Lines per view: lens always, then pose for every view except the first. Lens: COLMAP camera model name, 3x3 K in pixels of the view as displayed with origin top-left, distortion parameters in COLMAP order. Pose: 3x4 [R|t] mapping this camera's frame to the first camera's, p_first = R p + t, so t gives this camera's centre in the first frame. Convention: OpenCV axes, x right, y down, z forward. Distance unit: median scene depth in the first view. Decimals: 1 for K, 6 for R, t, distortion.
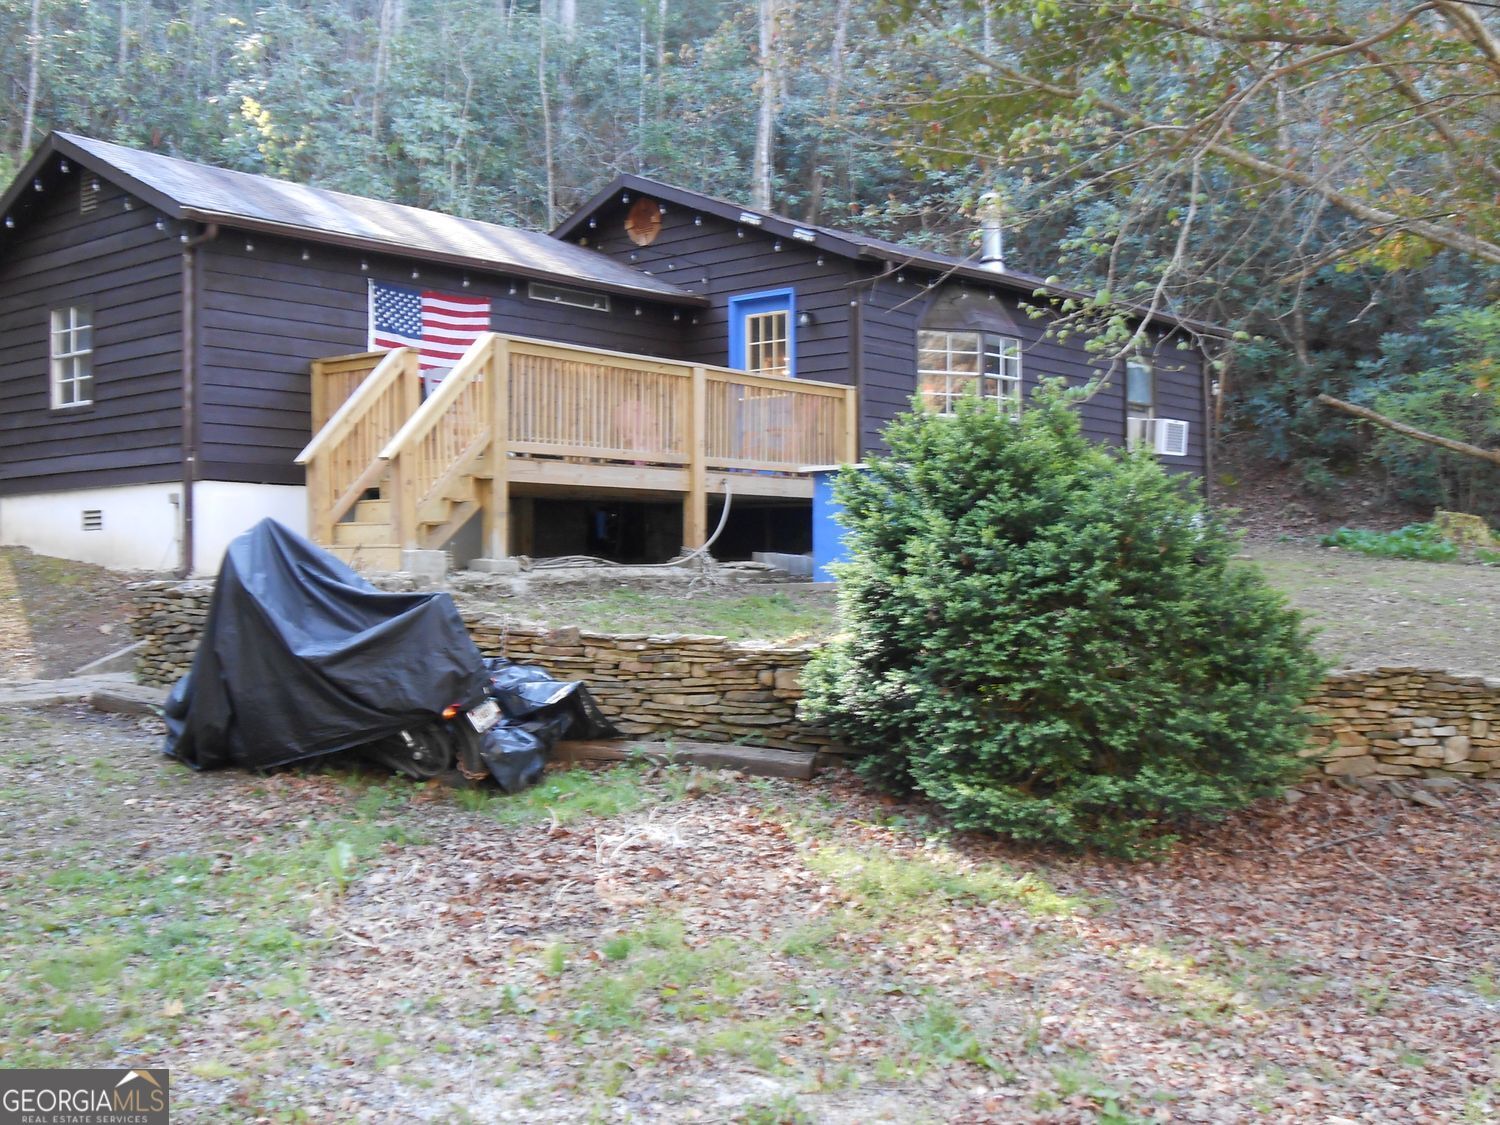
lens RADIAL K [[1678.8, 0, 750.0], [0, 1678.8, 562.5], [0, 0, 1]] dist [0.021820, 0.000146]
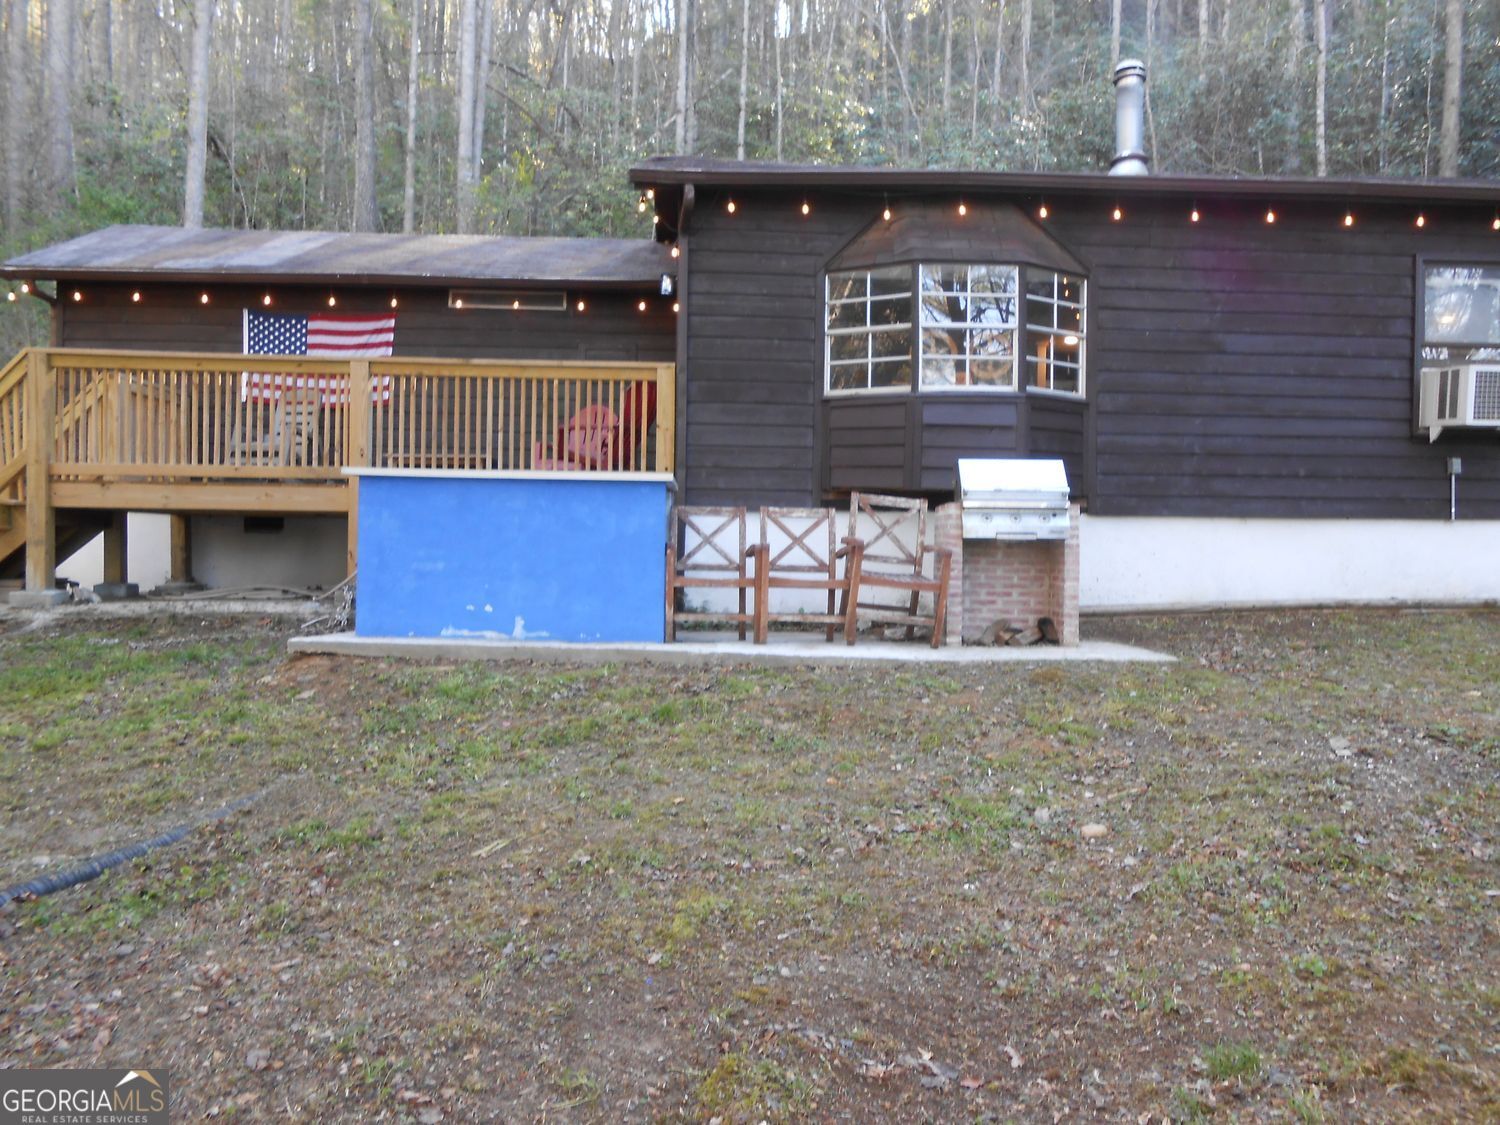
lens RADIAL K [[1181.0, 0, 750.0], [0, 1181.0, 562.5], [0, 0, 1]] dist [-0.037996, 0.059219]
pose [[0.679408, 0.017548, -0.733550, 0.845190], [-0.010799, 0.999845, 0.013917, -0.043867], [0.733681, -0.001533, 0.679493, 1.204995]]
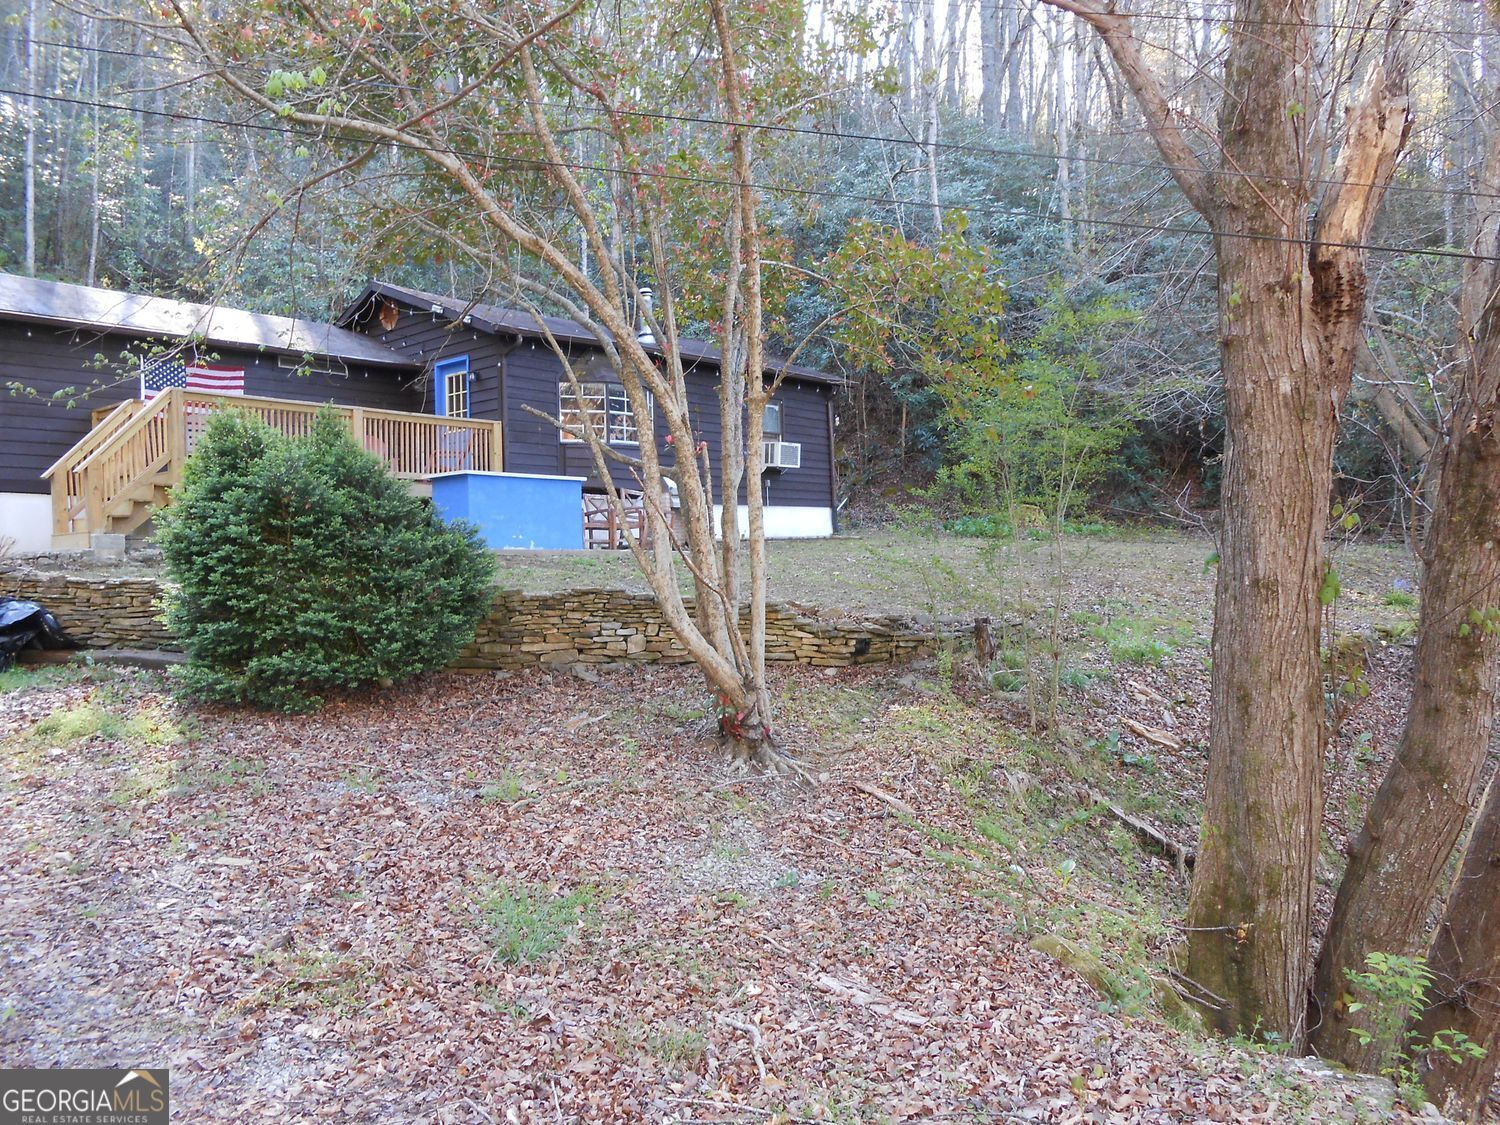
lens RADIAL K [[1181.0, 0, 750.0], [0, 1181.0, 562.5], [0, 0, 1]] dist [-0.037996, 0.059219]
pose [[0.999622, -0.021425, -0.017253, 0.528847], [0.021402, 0.999770, -0.001544, 0.042592], [0.017282, 0.001174, 0.999850, -0.030146]]
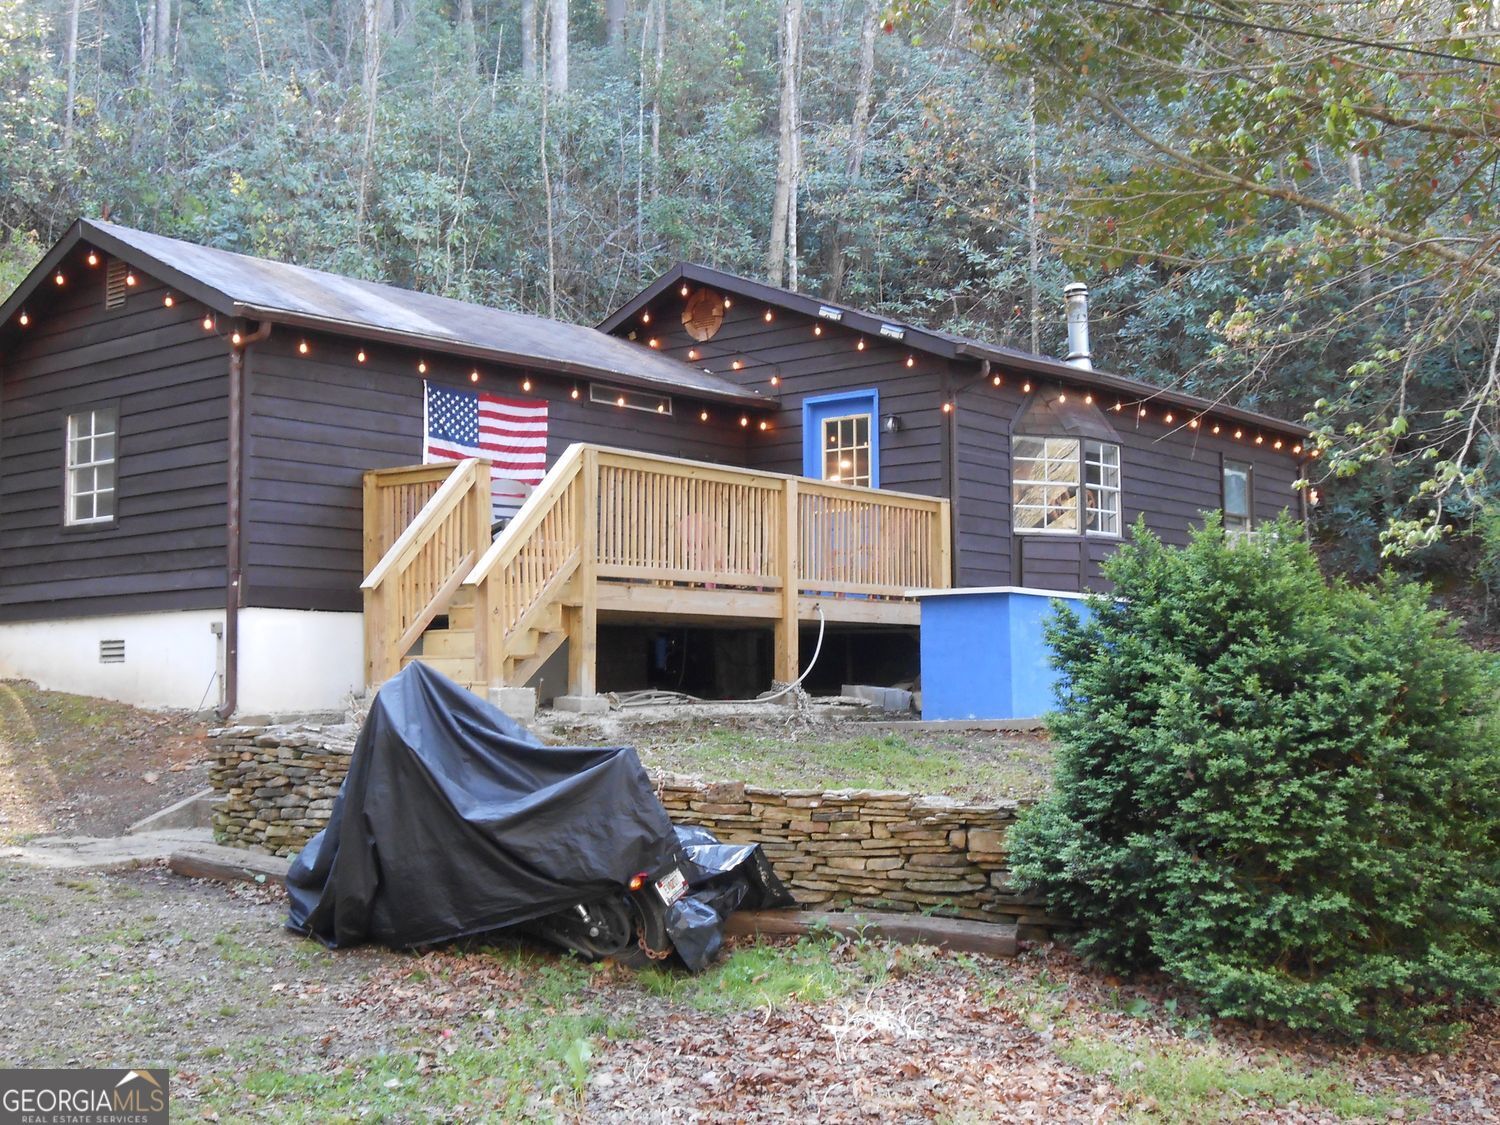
lens RADIAL K [[1894.2, 0, 750.0], [0, 1894.2, 562.5], [0, 0, 1]] dist [0.015293, 0.039896]
pose [[0.999731, 0.001469, 0.023138, -0.122450], [-0.000032, 0.998075, -0.062018, -0.015155], [-0.023184, 0.062000, 0.997807, -0.008136]]
